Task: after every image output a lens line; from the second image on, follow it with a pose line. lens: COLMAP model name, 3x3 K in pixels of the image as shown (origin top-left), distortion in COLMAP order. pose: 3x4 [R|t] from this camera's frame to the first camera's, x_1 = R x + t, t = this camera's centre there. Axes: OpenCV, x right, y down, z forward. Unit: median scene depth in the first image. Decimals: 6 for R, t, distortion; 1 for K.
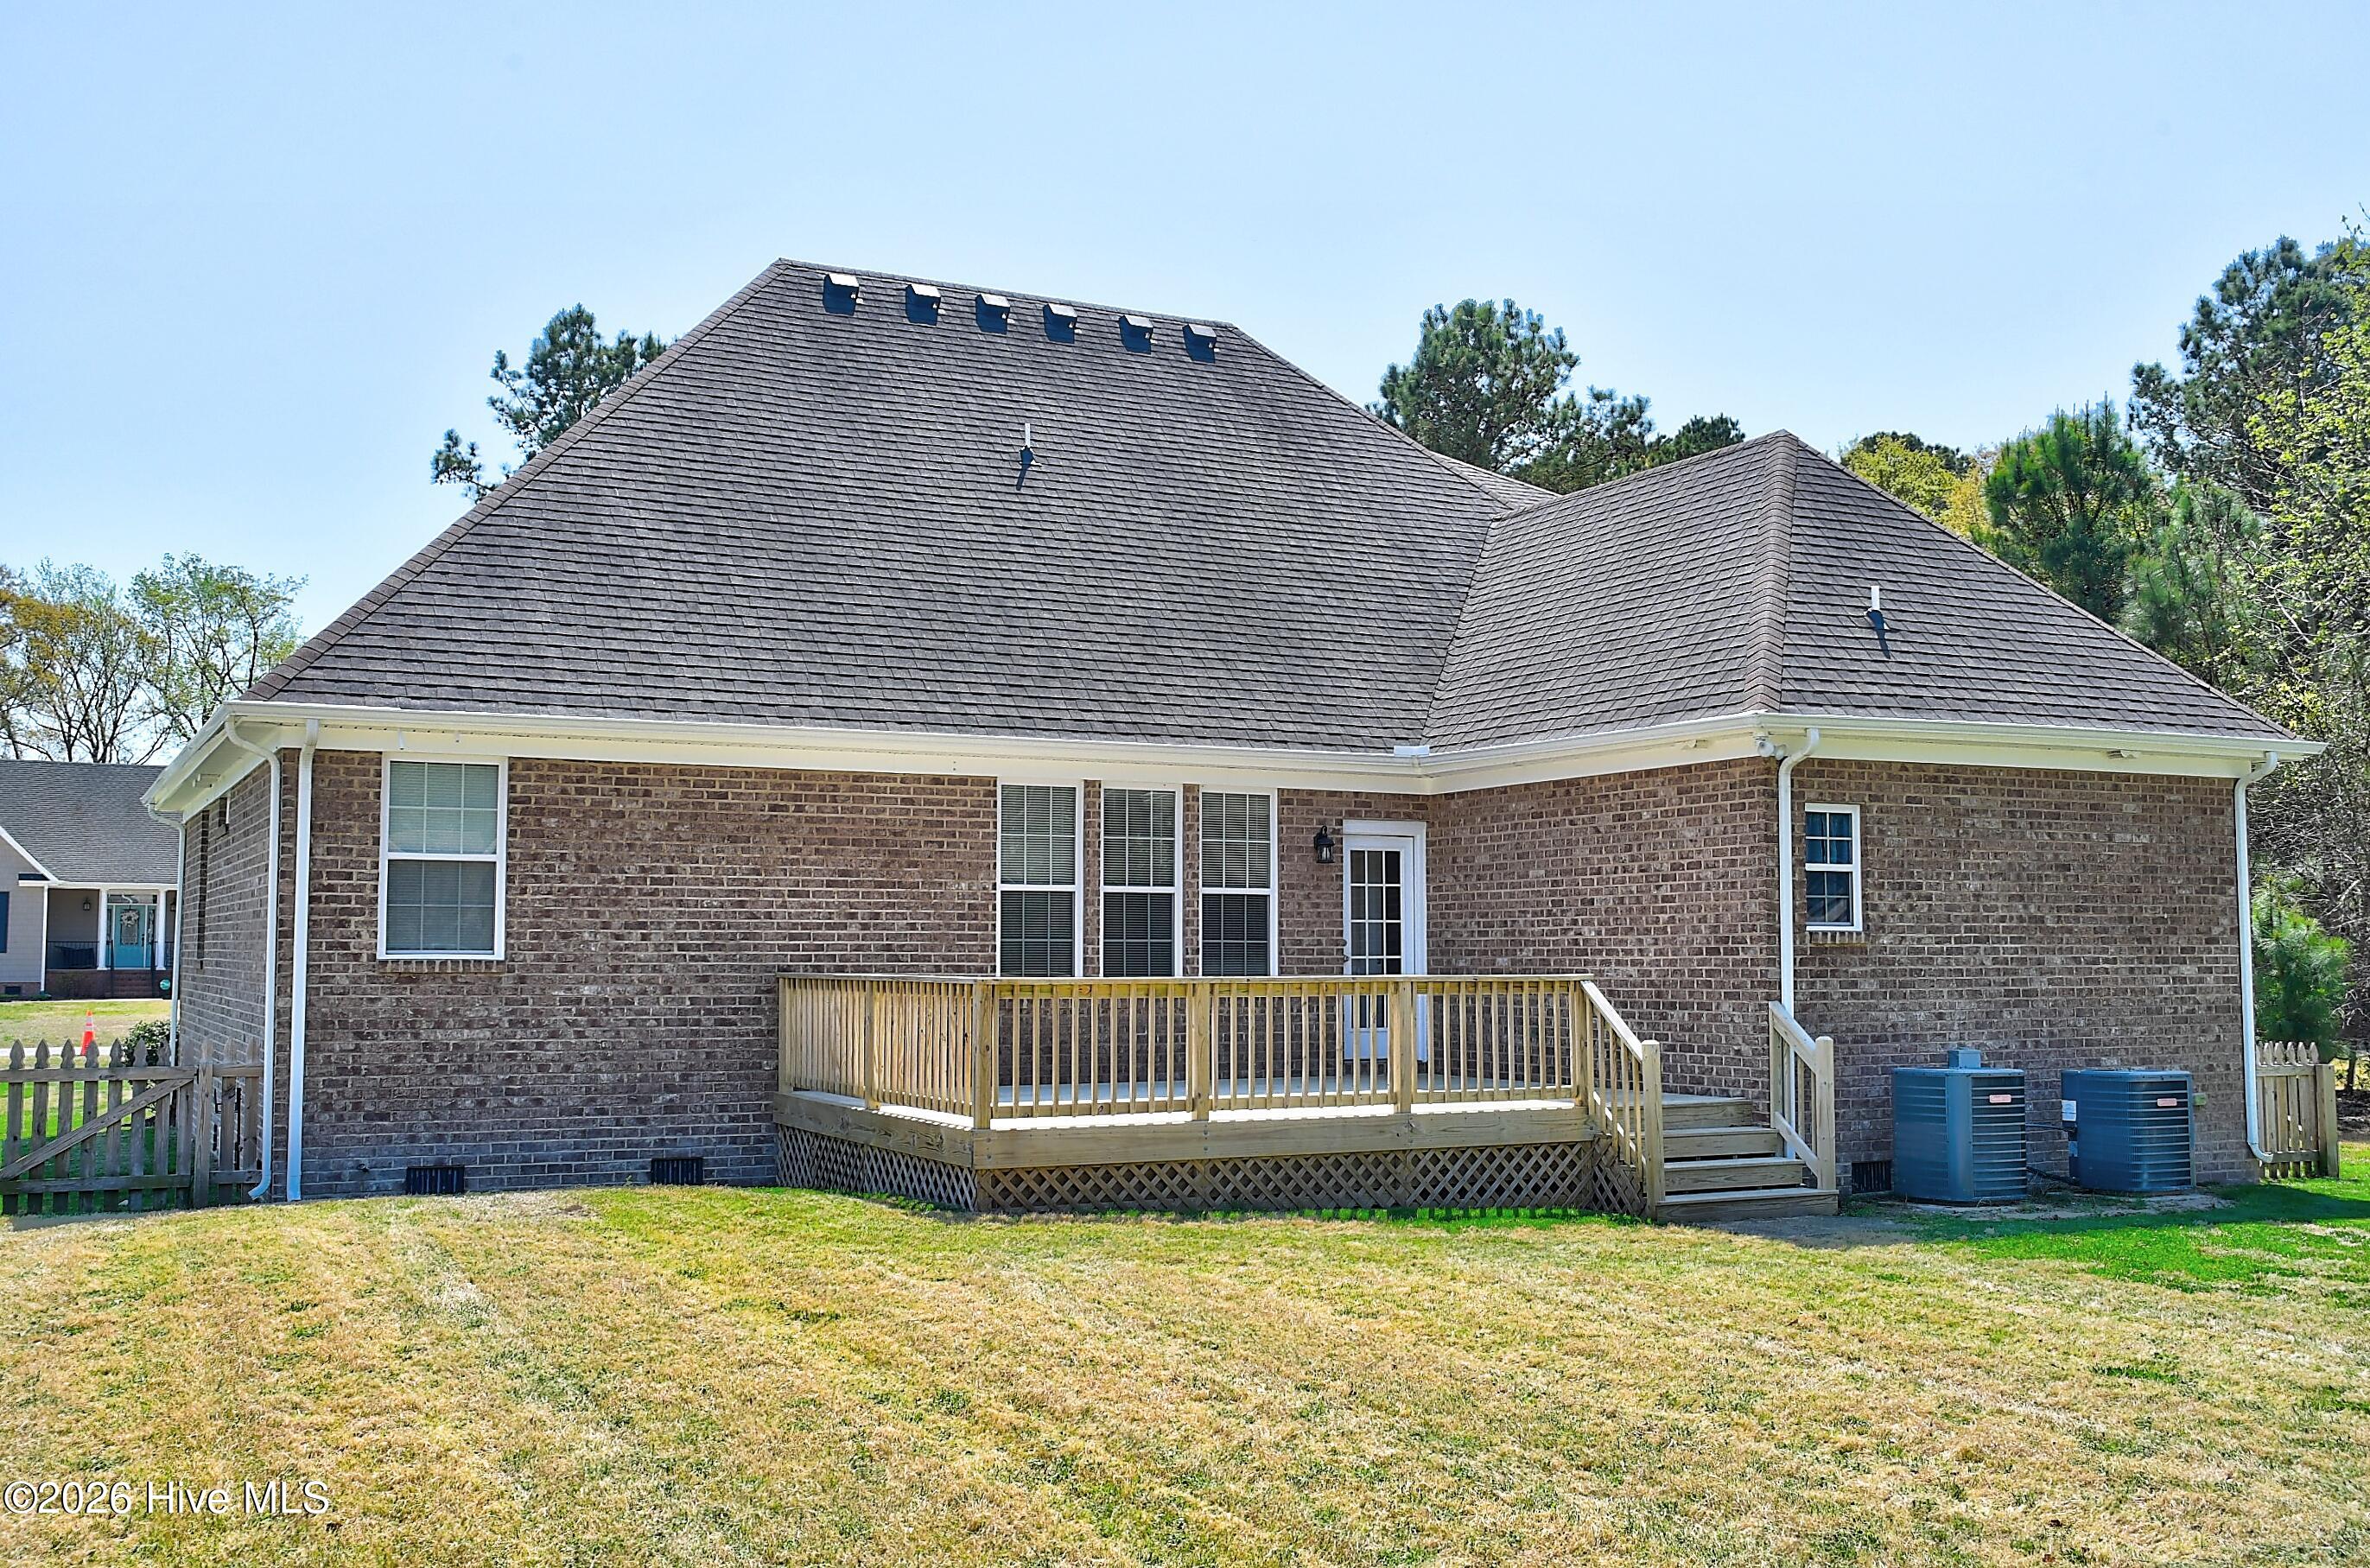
lens RADIAL K [[2224.5, 0, 1190.6], [0, 2224.5, 781.7], [0, 0, 1]] dist [-0.048236, 0.000000]
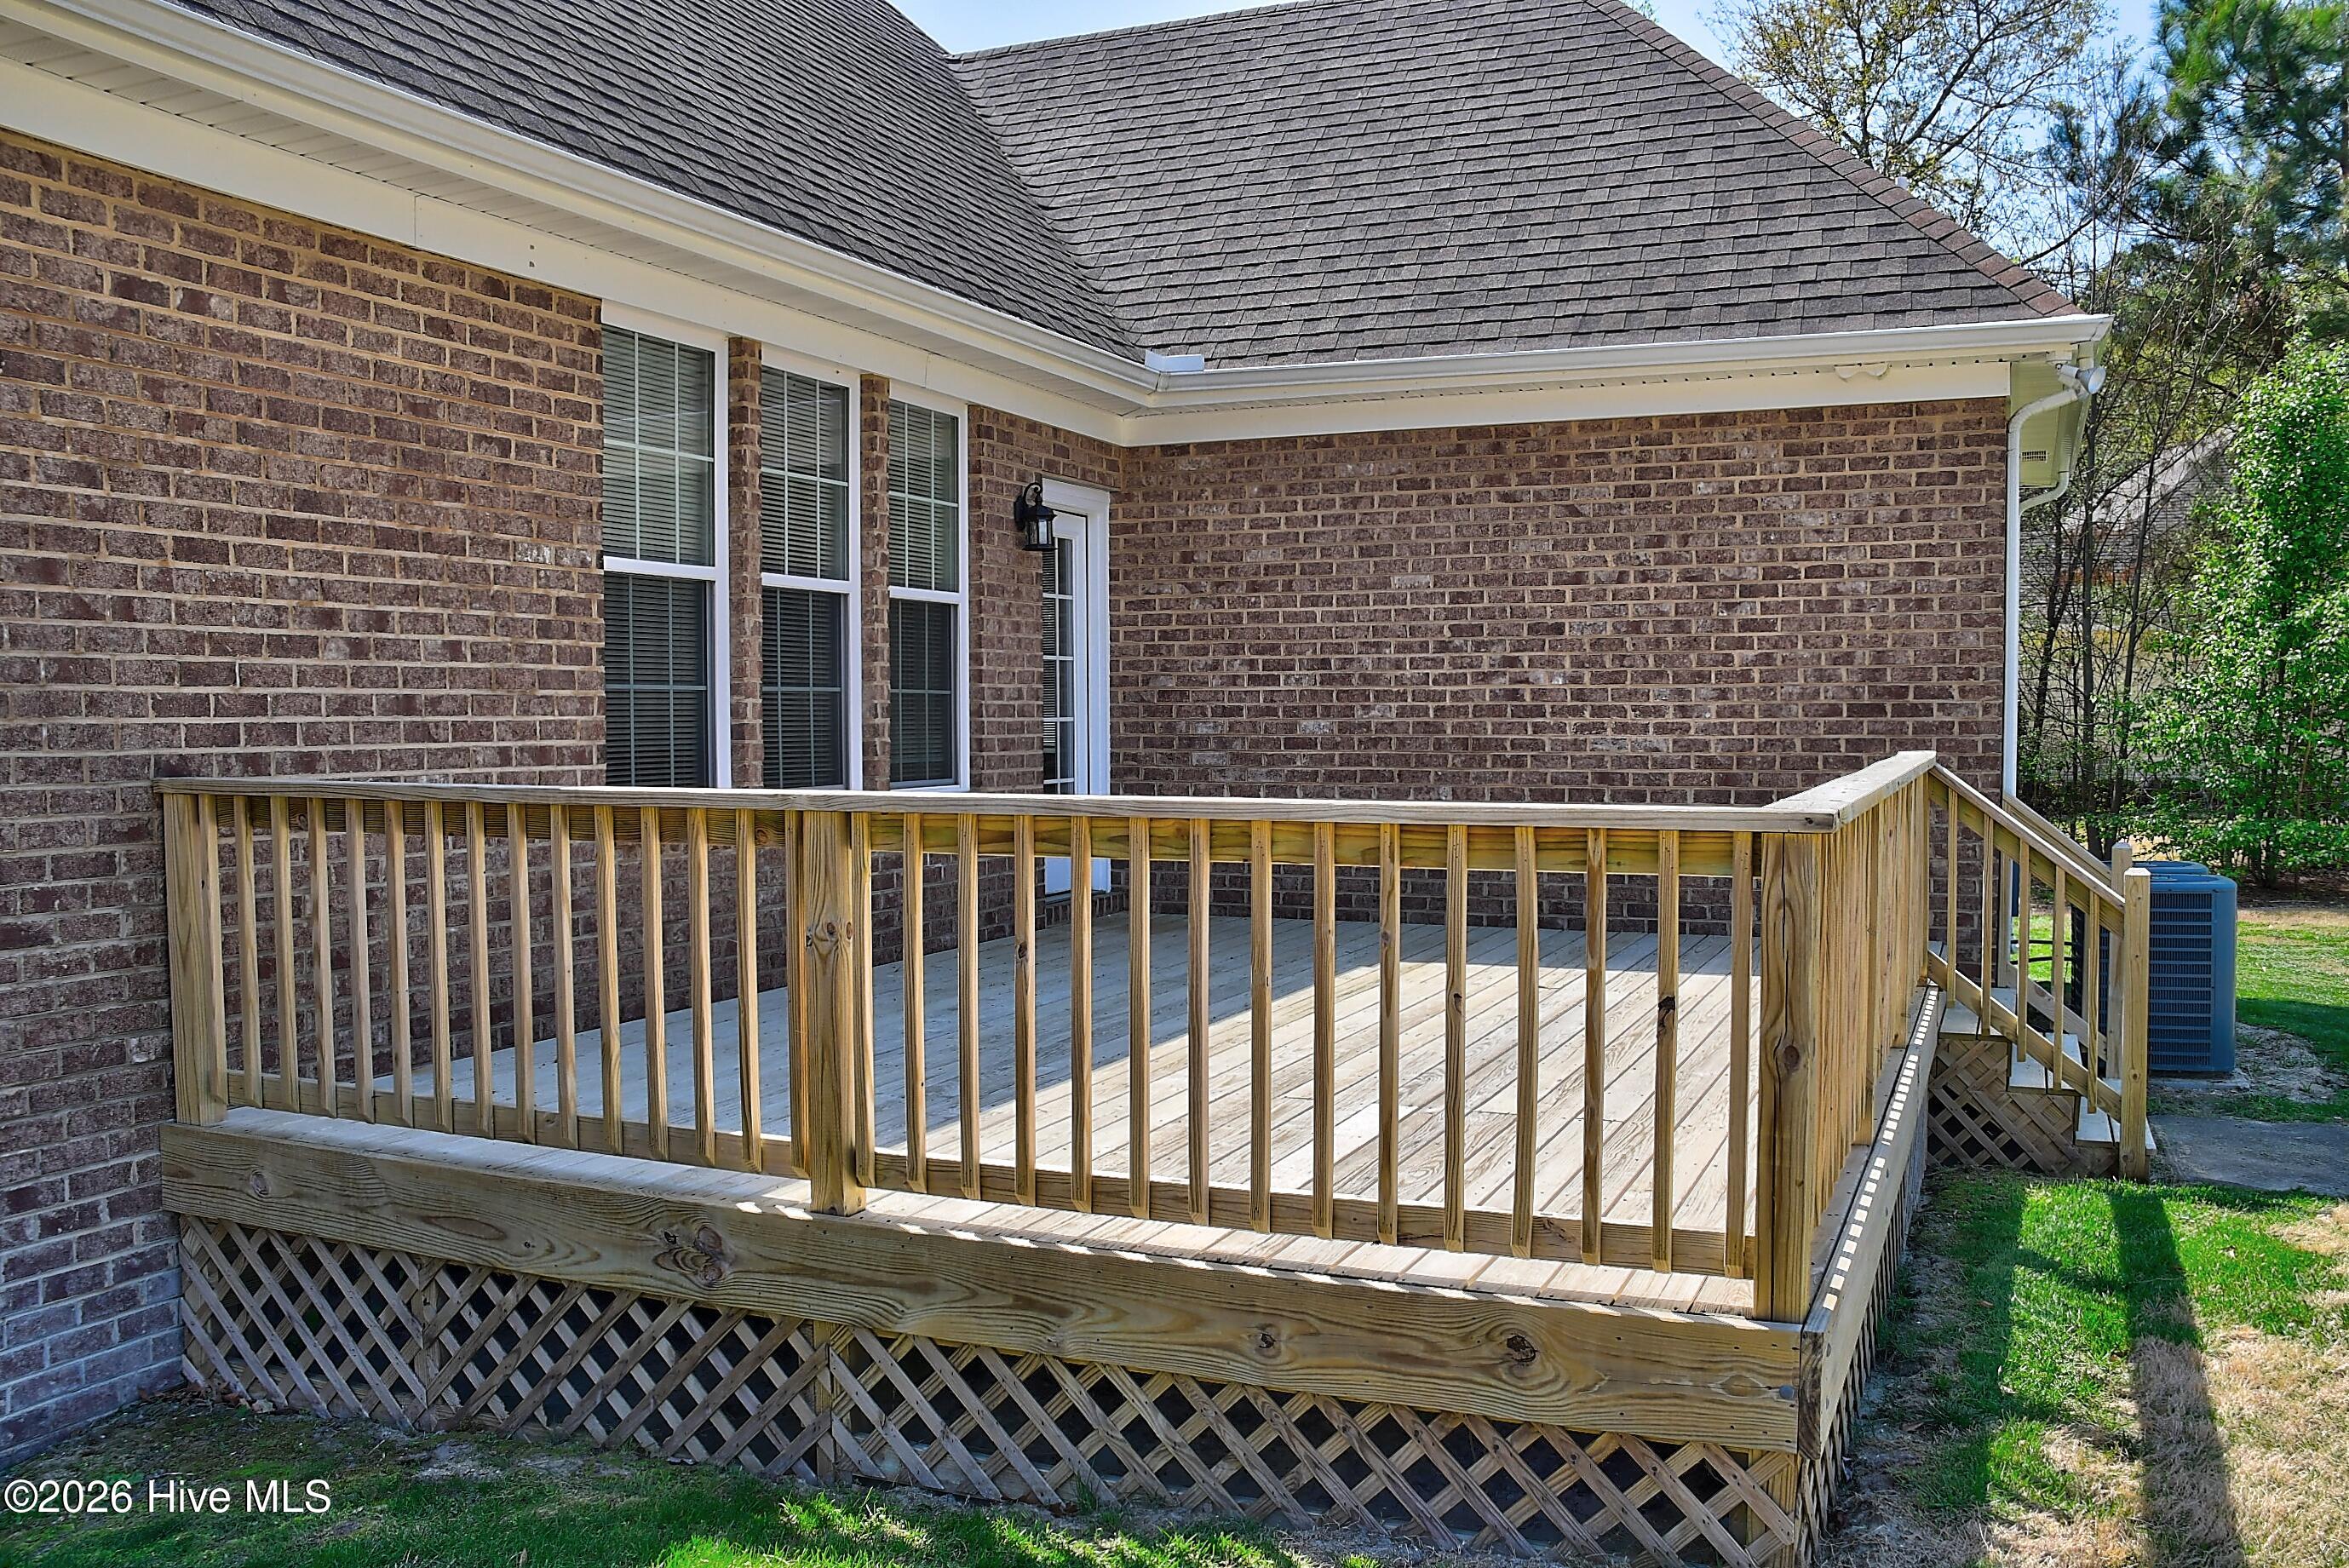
lens RADIAL K [[1978.5, 0, 1175.5], [0, 1978.5, 807.1], [0, 0, 1]] dist [-0.039973, 0.043754]
pose [[0.767476, -0.033991, 0.640176, -0.253957], [-0.048119, 0.992722, 0.110397, 0.048433], [-0.639269, -0.115532, 0.760255, 0.655588]]
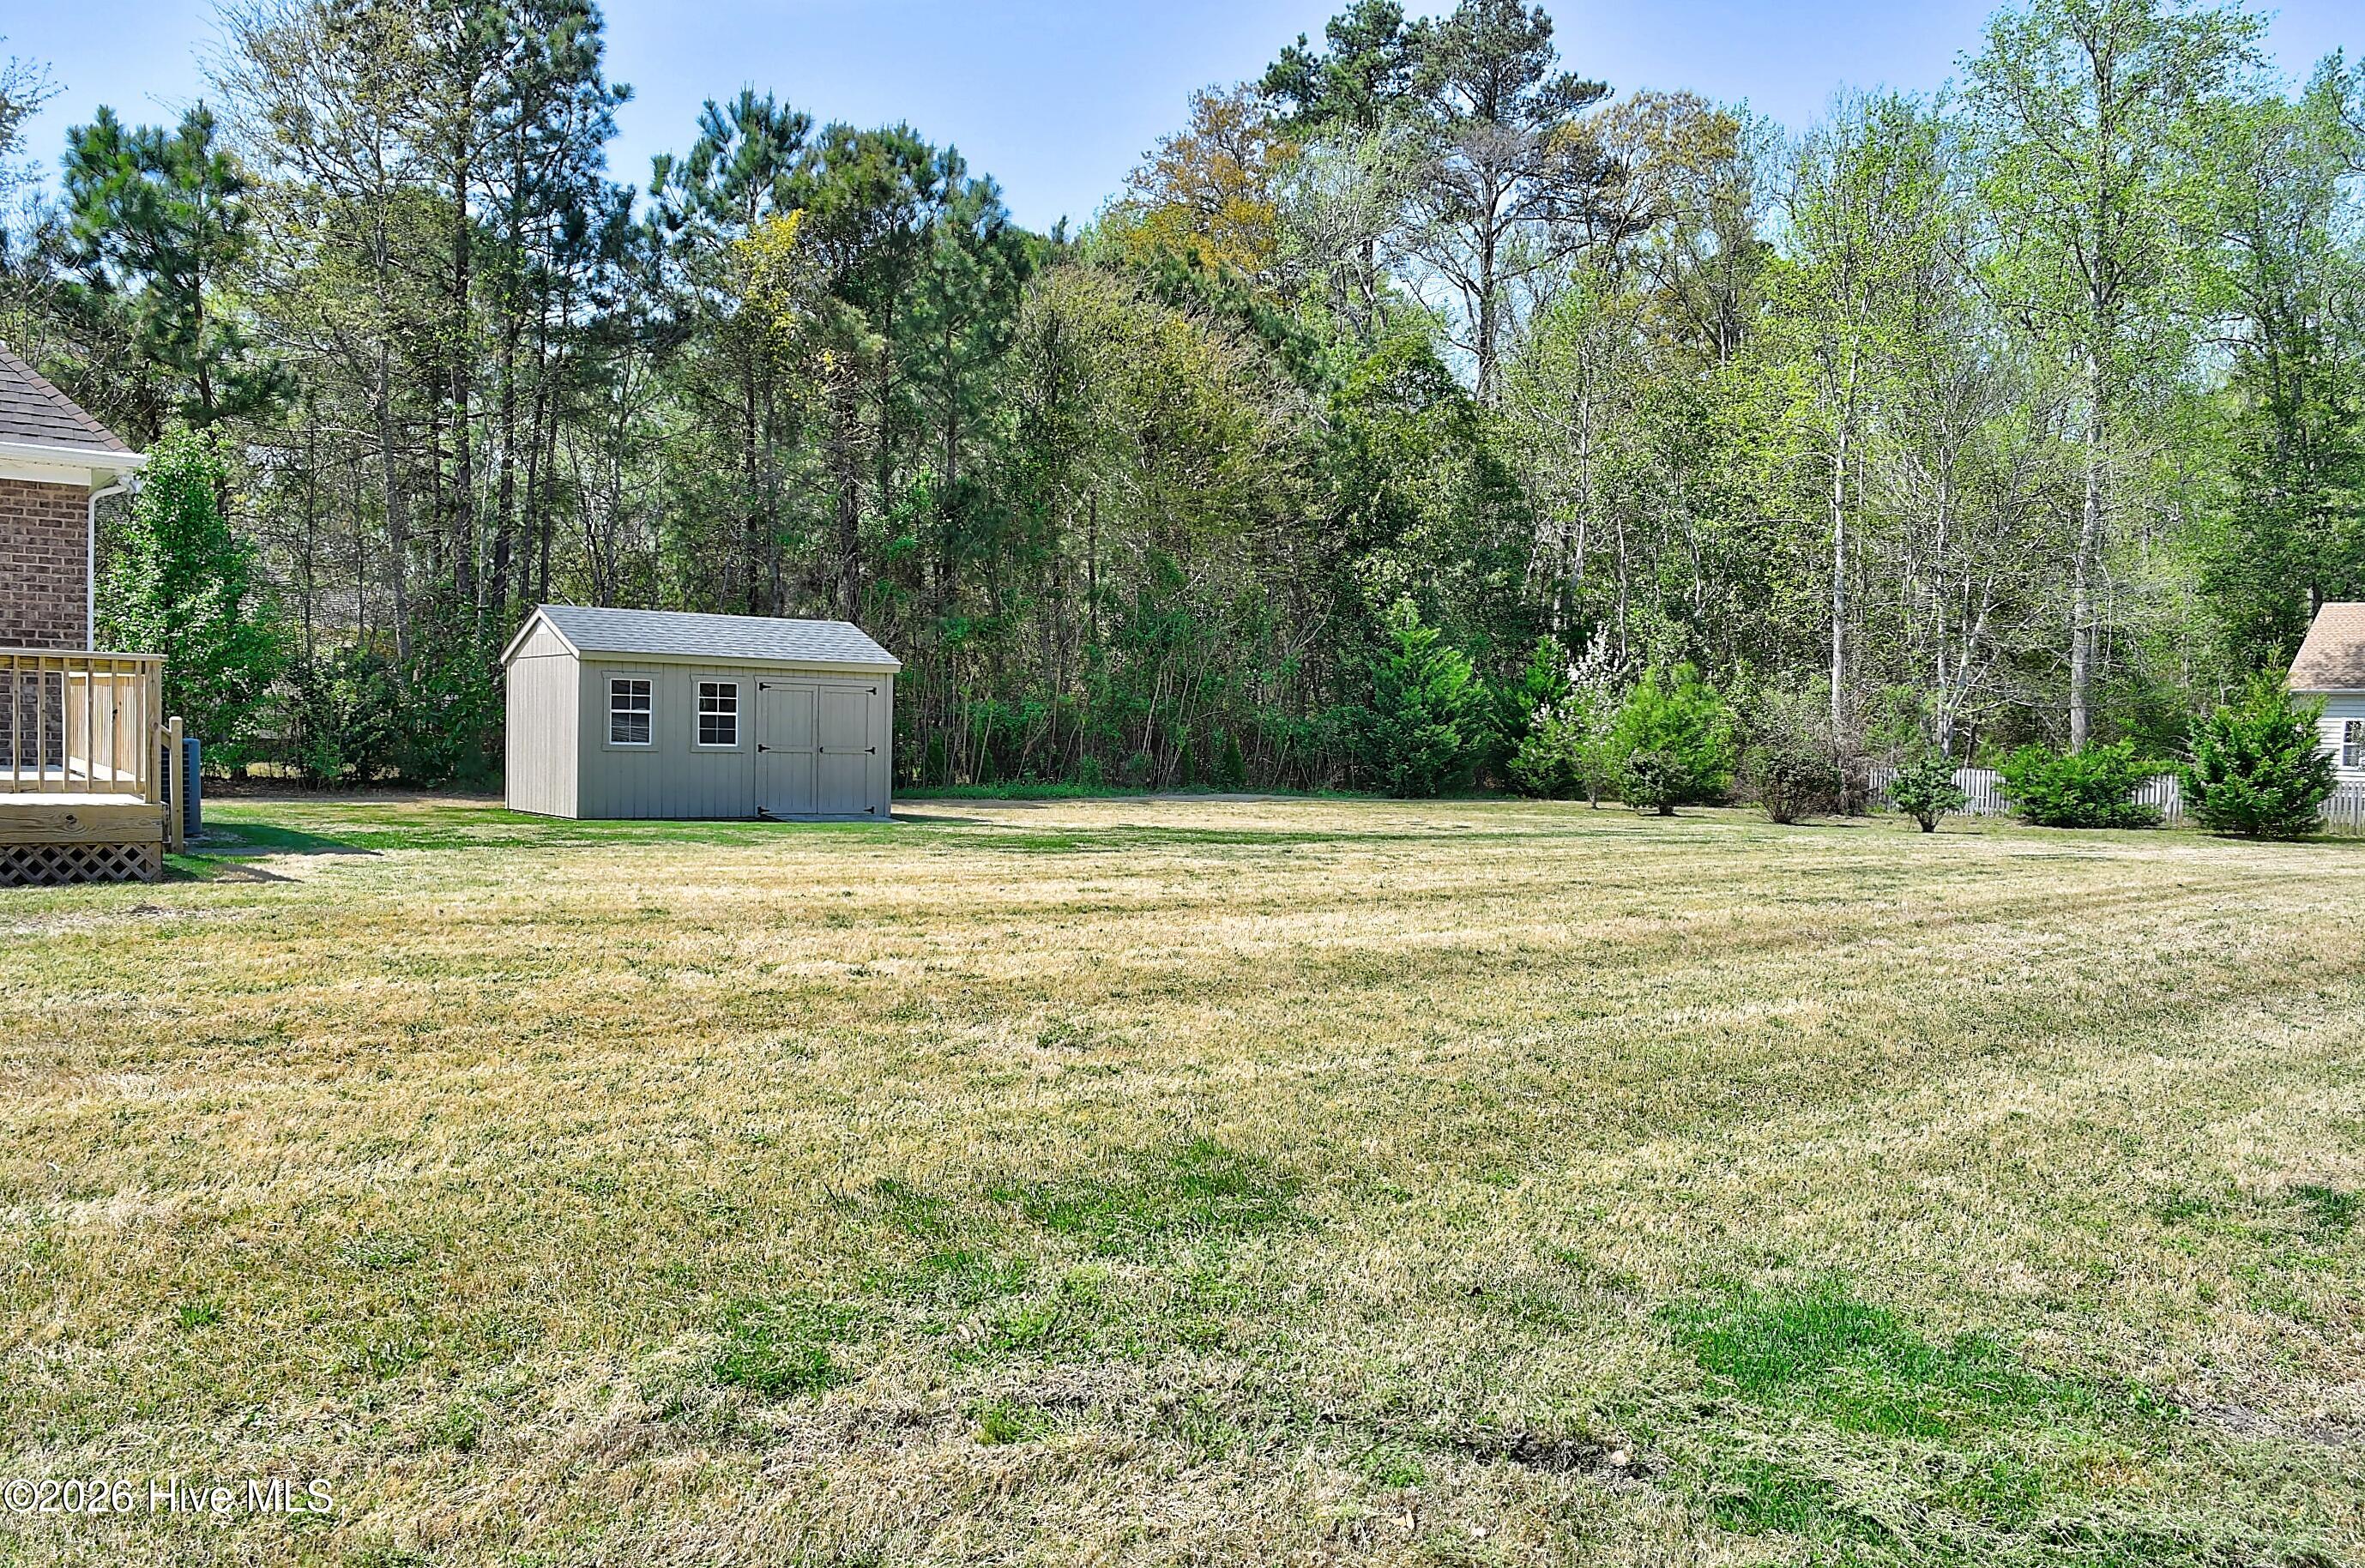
lens RADIAL K [[1881.4, 0, 1187.7], [0, 1881.4, 804.0], [0, 0, 1]] dist [-0.032301, 0.020291]
pose [[-0.172220, -0.047248, 0.983925, -0.787087], [-0.106872, 0.993849, 0.029018, 0.062032], [-0.979244, -0.100157, -0.176211, 0.523491]]
